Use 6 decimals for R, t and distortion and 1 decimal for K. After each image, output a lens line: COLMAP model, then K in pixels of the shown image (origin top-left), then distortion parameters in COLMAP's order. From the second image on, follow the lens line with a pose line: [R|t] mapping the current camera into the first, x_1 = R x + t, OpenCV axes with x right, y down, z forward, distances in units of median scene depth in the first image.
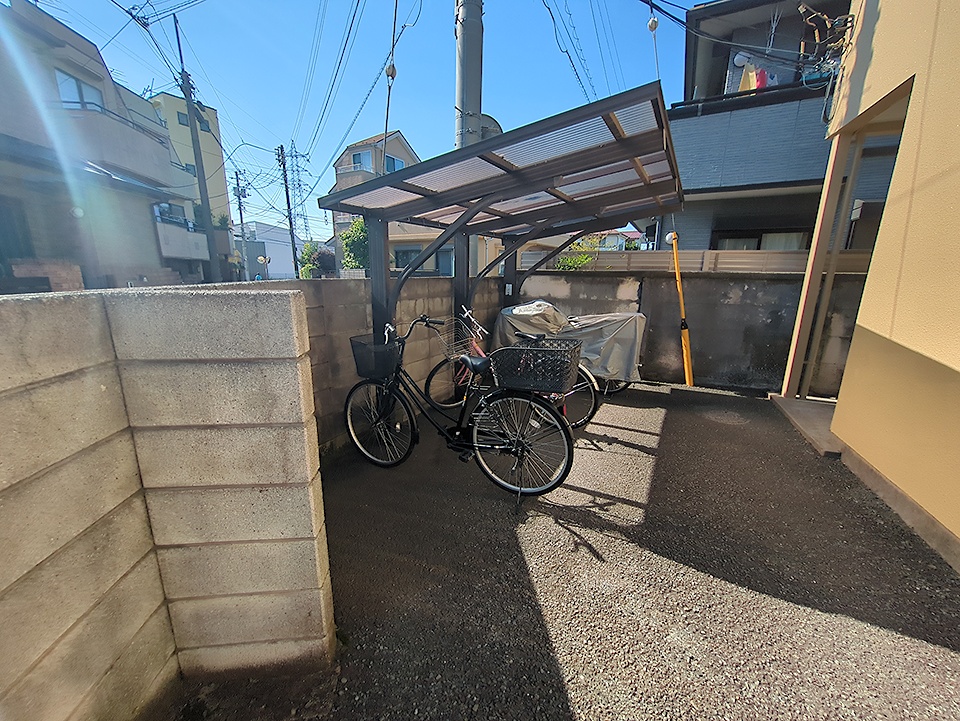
lens RADIAL K [[381.1, 0, 481.6], [0, 381.1, 358.9], [0, 0, 1]] dist [-0.000507, -0.000291]
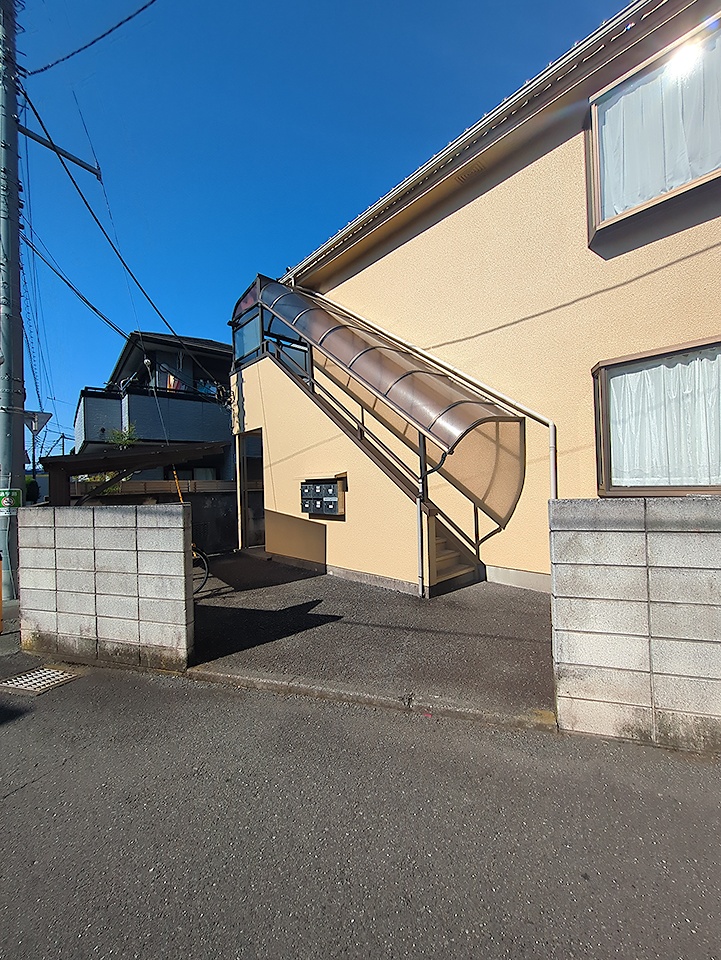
lens RADIAL K [[381.1, 0, 360.5], [0, 381.1, 480.0], [0, 0, 1]] dist [-0.000507, -0.000291]
pose [[0.407159, -0.012007, 0.913278, -0.959364], [0.240205, 0.966123, -0.094387, 0.104688], [-0.881205, 0.257804, 0.396250, -0.576353]]
